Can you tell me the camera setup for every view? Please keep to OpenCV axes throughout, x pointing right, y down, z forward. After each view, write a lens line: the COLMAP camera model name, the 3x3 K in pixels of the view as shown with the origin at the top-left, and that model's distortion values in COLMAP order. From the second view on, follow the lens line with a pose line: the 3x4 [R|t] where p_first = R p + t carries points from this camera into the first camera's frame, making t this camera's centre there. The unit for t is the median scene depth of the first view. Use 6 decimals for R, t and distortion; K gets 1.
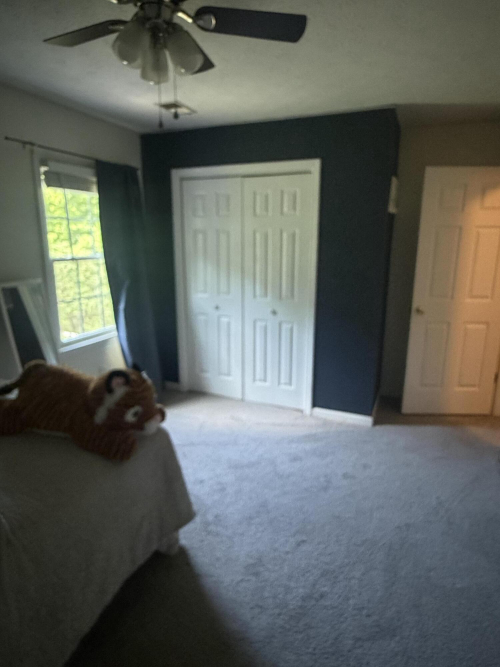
lens RADIAL K [[411.1, 0, 250.0], [0, 411.1, 334.1], [0, 0, 1]] dist [-0.006227, -0.000477]
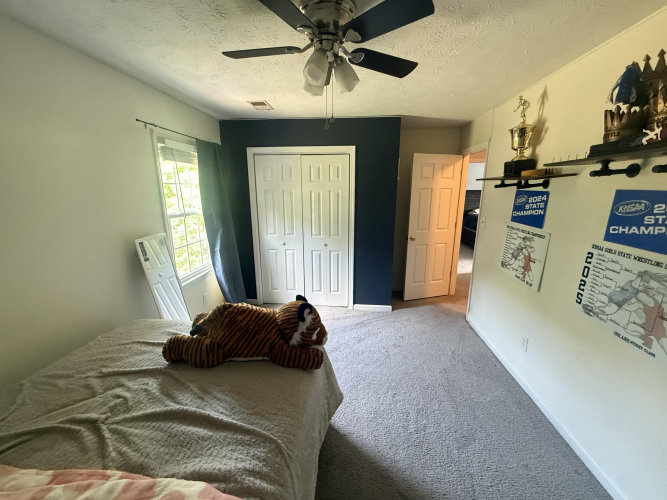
lens RADIAL K [[267.4, 0, 334.5], [0, 267.4, 249.4], [0, 0, 1]] dist [-0.006818, 0.002881]
pose [[0.951529, -0.071493, 0.299134, -0.224508], [0.073887, 0.997261, 0.003316, -0.040690], [-0.298551, 0.018947, 0.954205, 0.057759]]
